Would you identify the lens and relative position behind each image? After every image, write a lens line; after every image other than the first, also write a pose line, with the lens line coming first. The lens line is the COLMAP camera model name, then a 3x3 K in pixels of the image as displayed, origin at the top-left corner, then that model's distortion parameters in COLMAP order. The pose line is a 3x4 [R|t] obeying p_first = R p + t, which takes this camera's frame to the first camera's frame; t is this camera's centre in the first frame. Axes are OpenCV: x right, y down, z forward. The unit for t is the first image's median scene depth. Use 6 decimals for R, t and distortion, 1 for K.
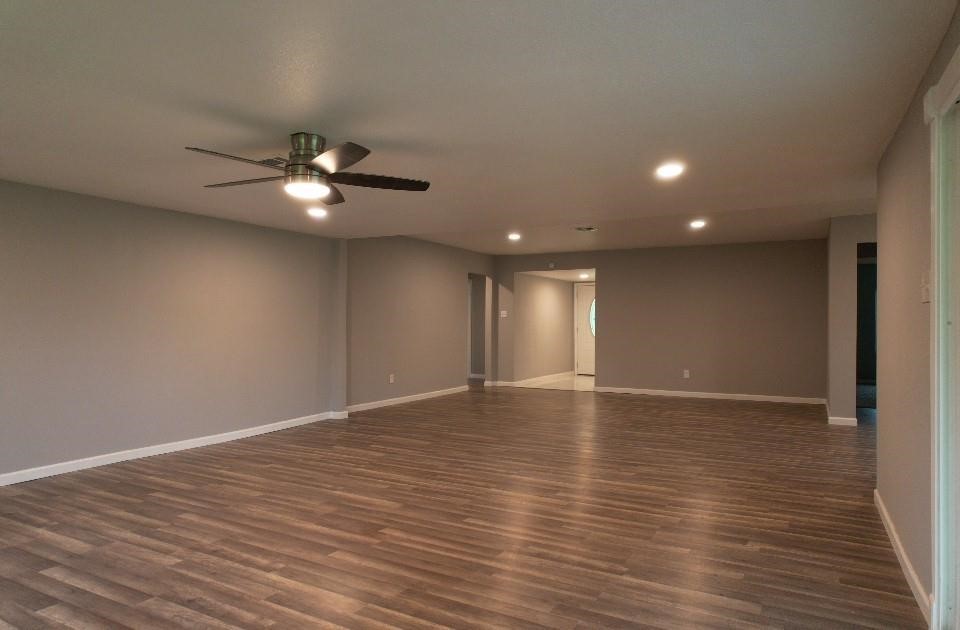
lens RADIAL K [[609.5, 0, 480.0], [0, 609.5, 315.0], [0, 0, 1]] dist [-0.043715, -0.000202]
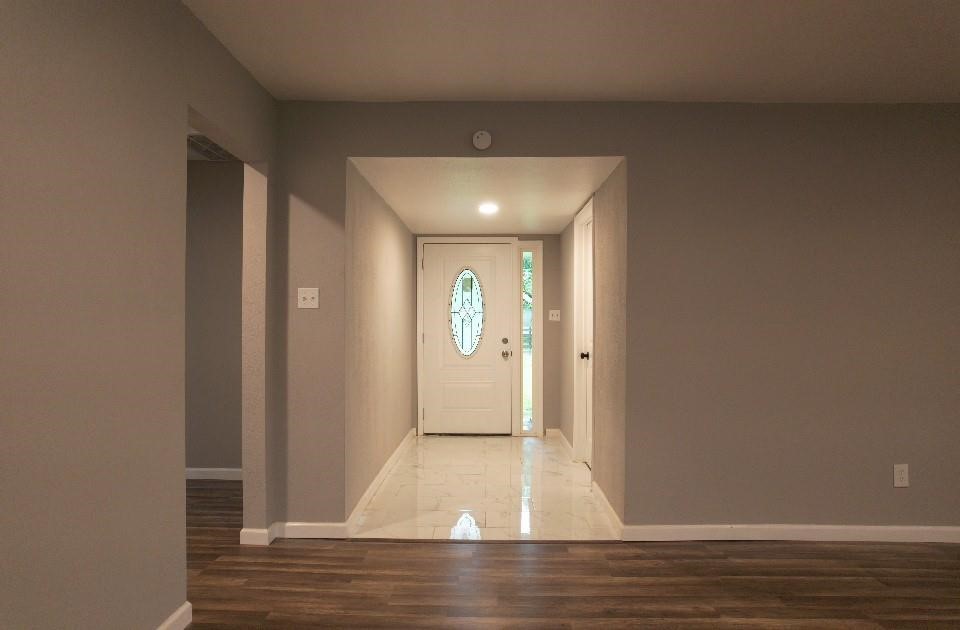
lens RADIAL K [[639.1, 0, 480.0], [0, 639.1, 315.0], [0, 0, 1]] dist [-0.001825, -0.001170]
pose [[0.886993, 0.001097, 0.461782, -0.037872], [-0.004092, 0.999977, 0.005485, 0.005580], [-0.461765, -0.006754, 0.886977, 0.796559]]
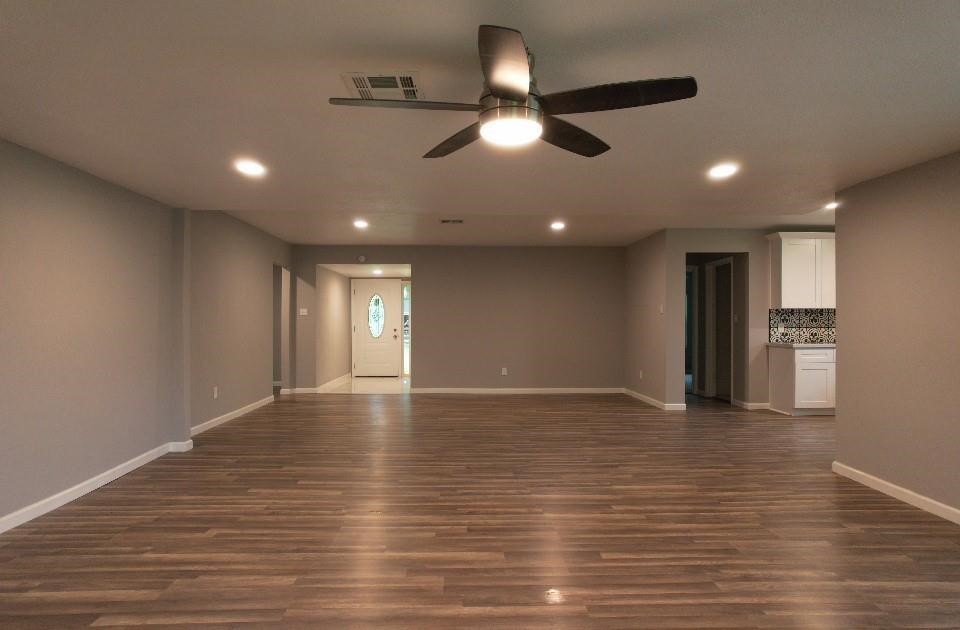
lens RADIAL K [[610.8, 0, 482.0], [0, 610.8, 323.8], [0, 0, 1]] dist [-0.081741, 0.075222]
pose [[0.858030, -0.003318, 0.513589, -0.221854], [-0.005624, 0.999859, 0.015854, 0.000810], [-0.513569, -0.016491, 0.857890, 0.138186]]
